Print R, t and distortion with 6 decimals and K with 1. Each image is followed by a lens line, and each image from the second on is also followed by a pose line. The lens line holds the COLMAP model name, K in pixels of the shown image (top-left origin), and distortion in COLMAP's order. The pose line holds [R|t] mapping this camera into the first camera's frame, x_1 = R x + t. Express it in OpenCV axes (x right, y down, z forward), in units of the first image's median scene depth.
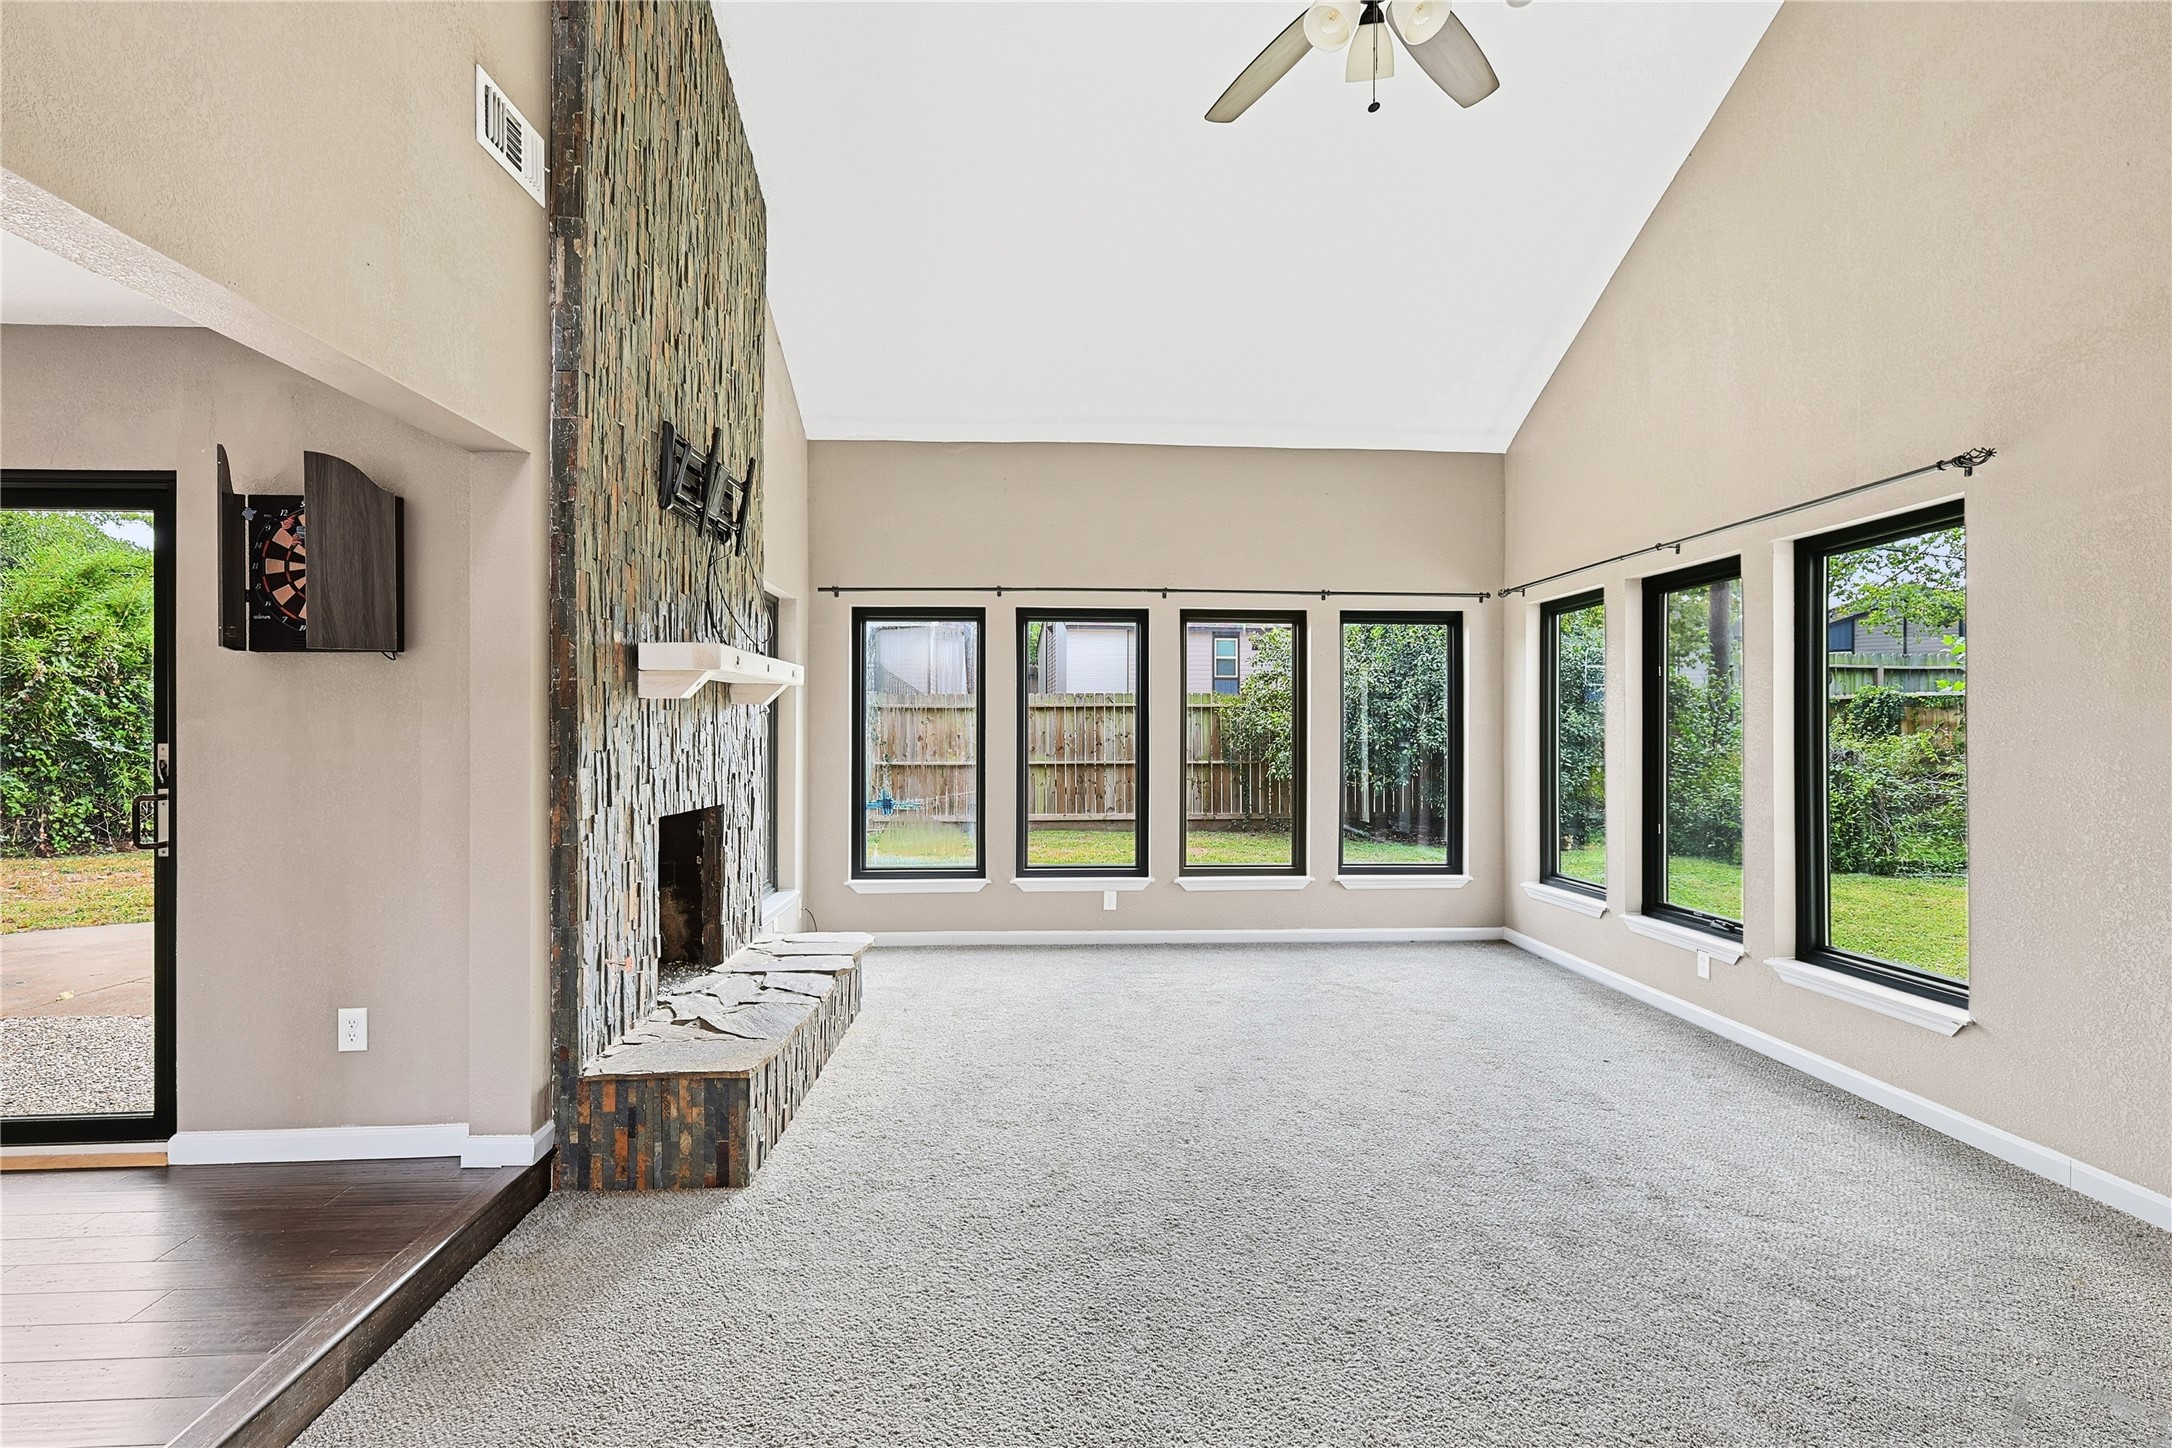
lens RADIAL K [[1015.1, 0, 1094.1], [0, 1015.1, 732.3], [0, 0, 1]] dist [0.002812, -0.000468]
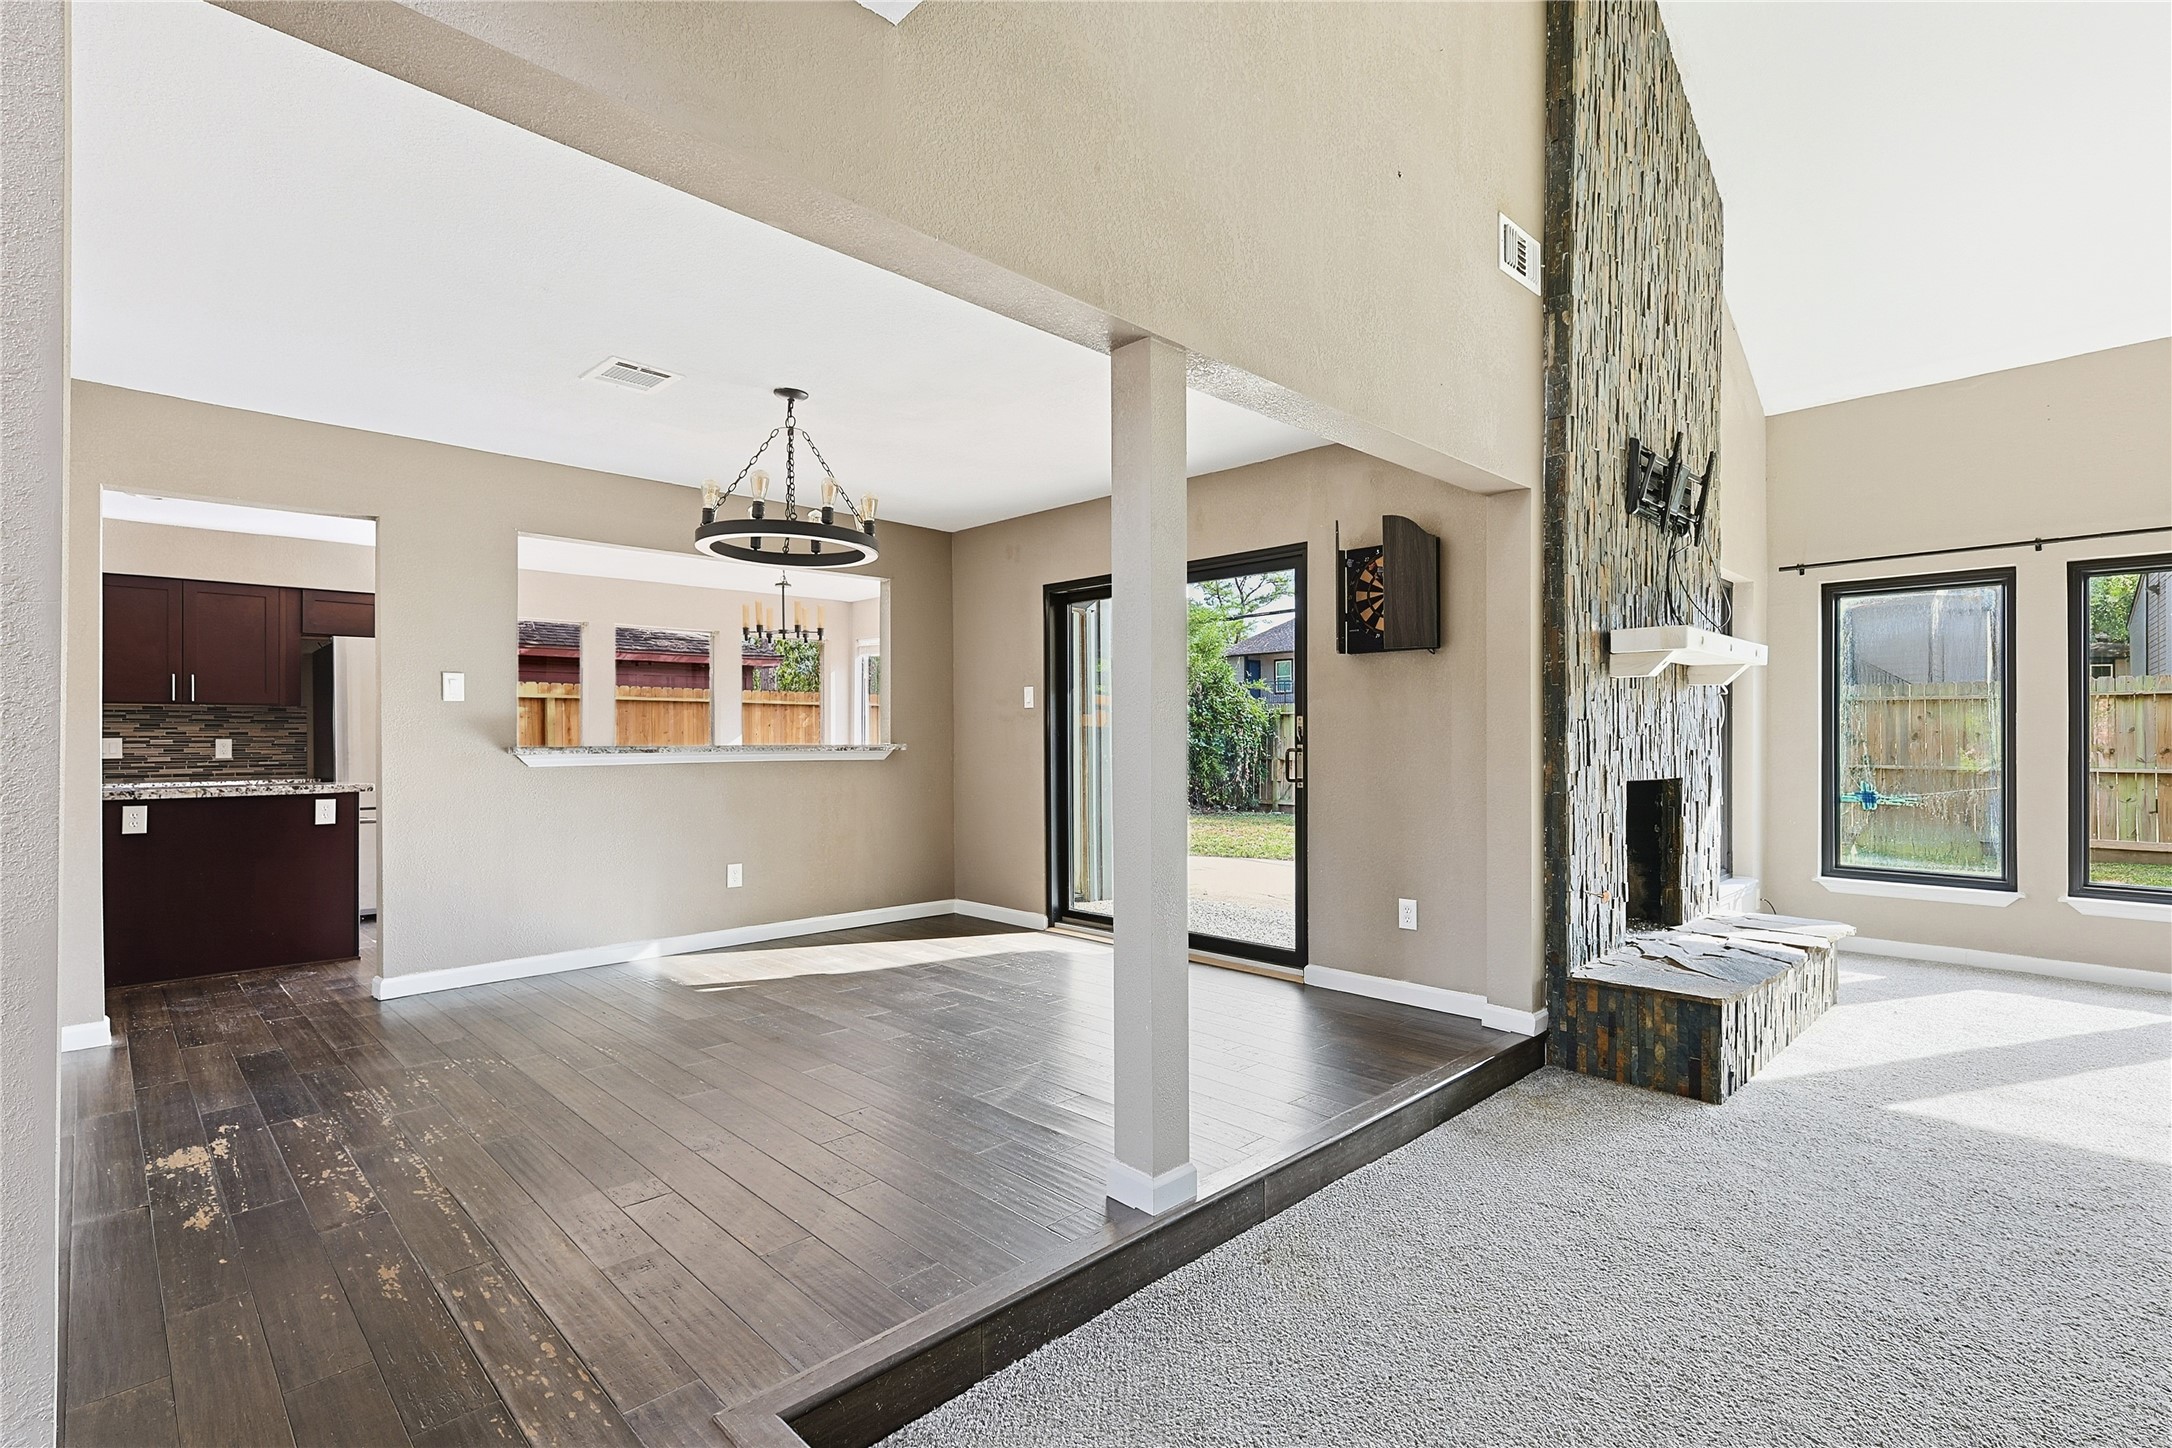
lens RADIAL K [[1015.1, 0, 1079.8], [0, 1015.1, 733.3], [0, 0, 1]] dist [0.002812, -0.000468]
pose [[0.654075, -0.003404, -0.756422, 0.047191], [-0.002682, 0.999973, -0.006818, 0.046559], [0.756425, 0.006488, 0.654048, -0.271005]]
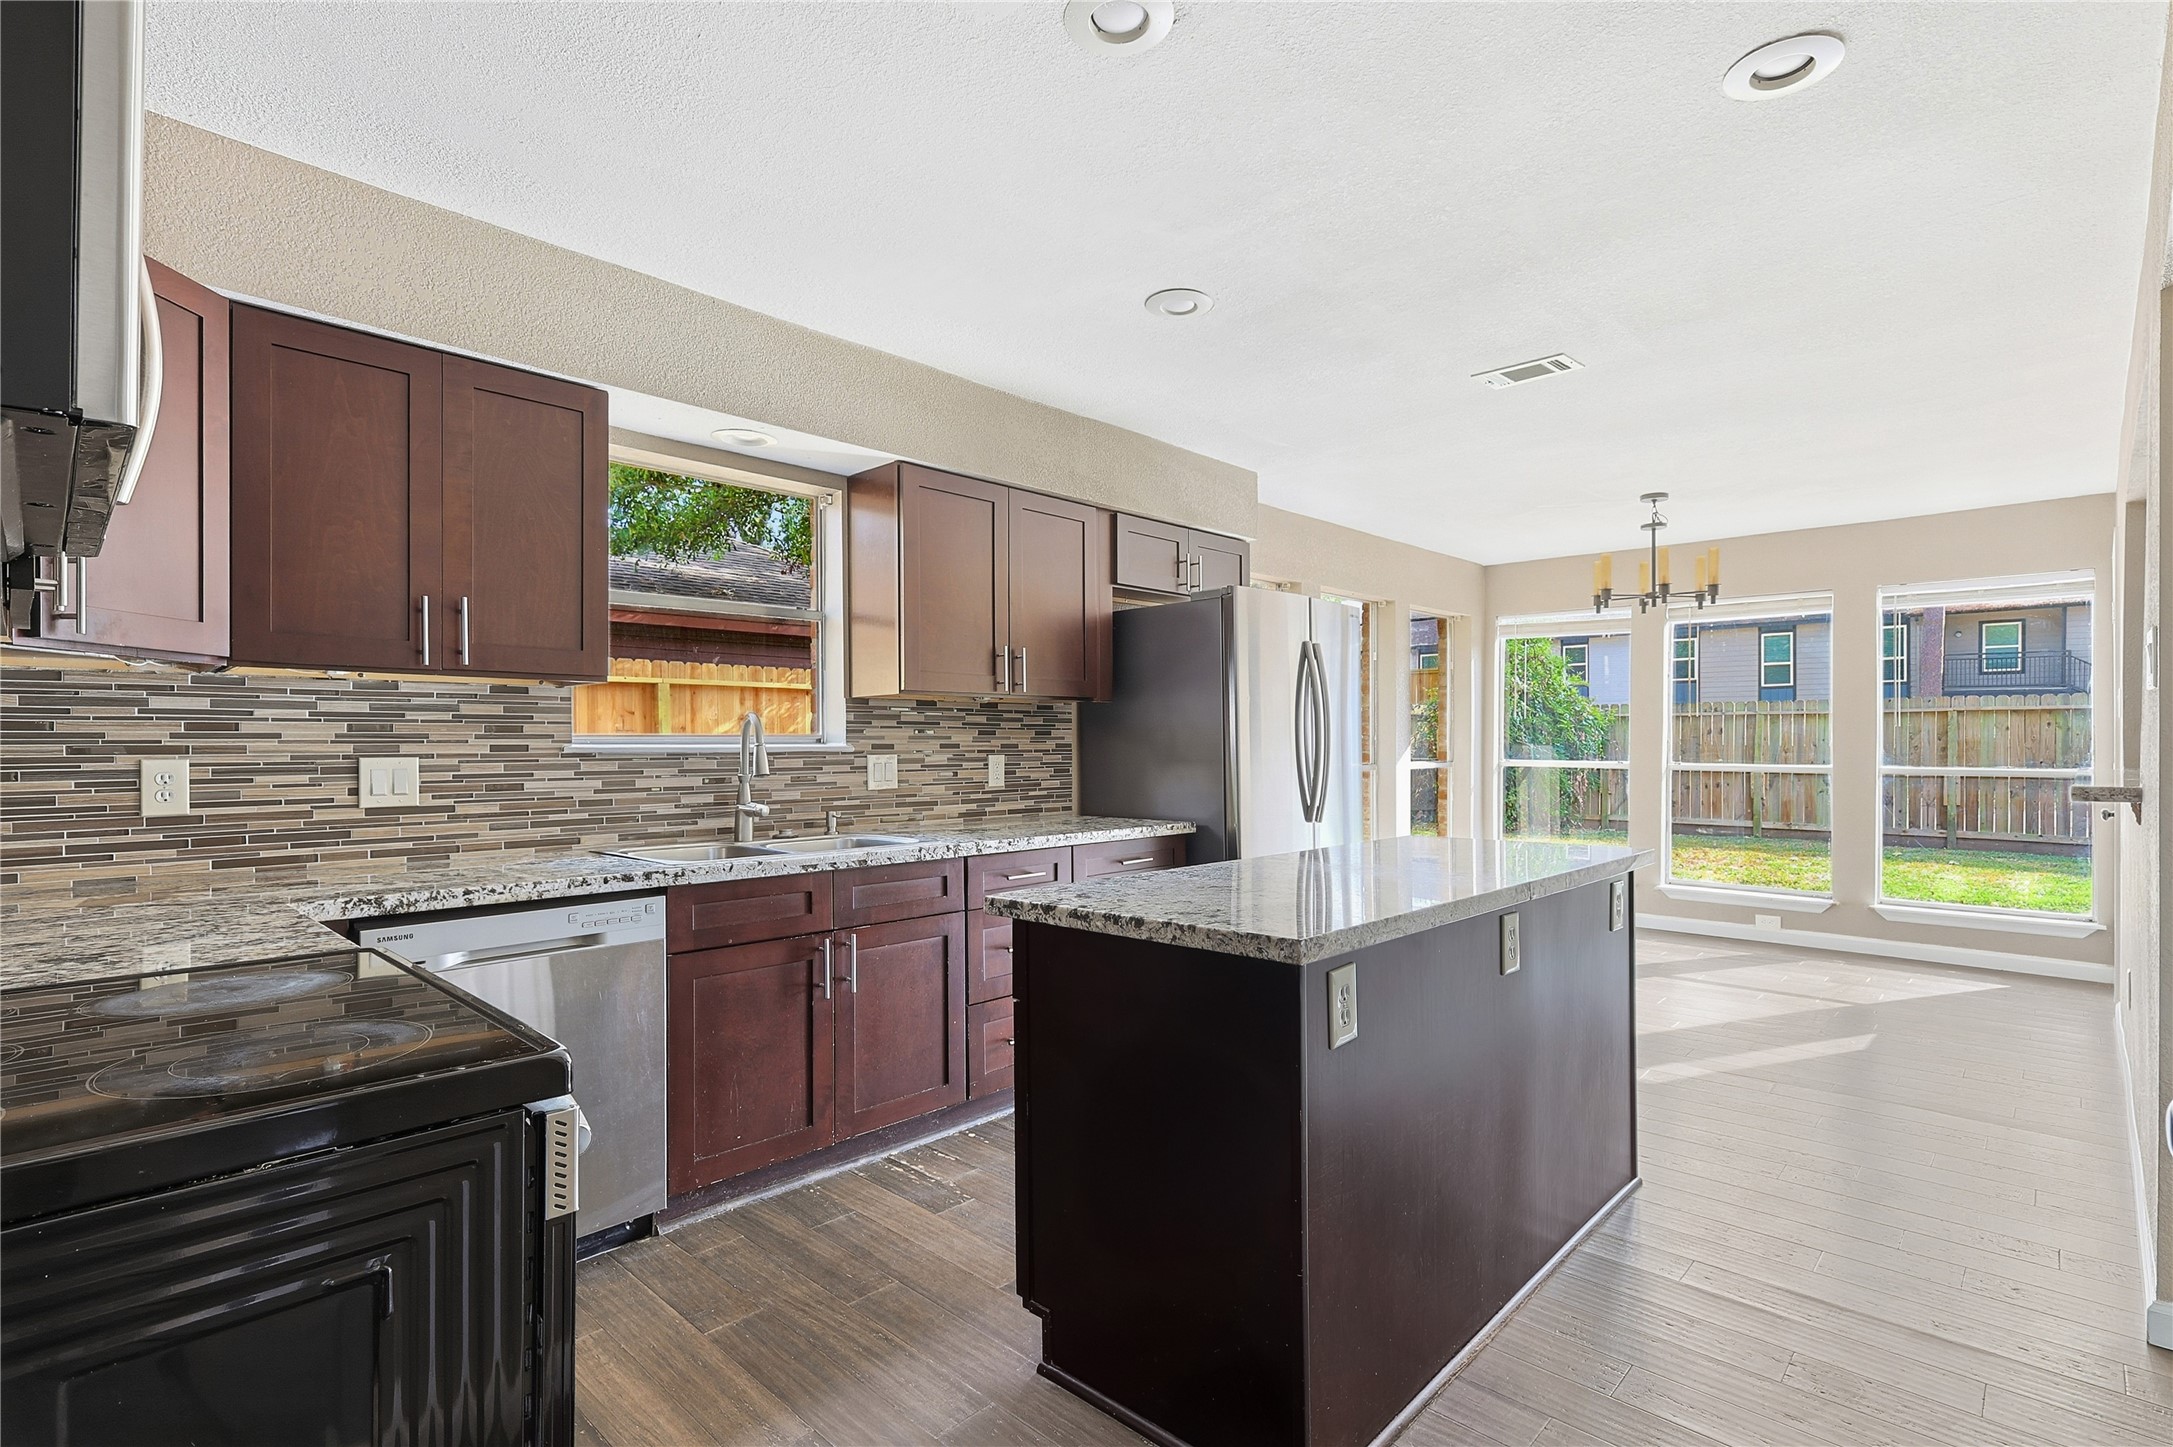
lens RADIAL K [[1015.6, 0, 1088.4], [0, 1015.6, 736.9], [0, 0, 1]] dist [0.002812, -0.000468]
pose [[0.677984, 0.000911, -0.735076, -1.642032], [-0.005418, 0.999978, -0.003757, 0.030308], [0.735057, 0.006530, 0.677974, -1.014607]]
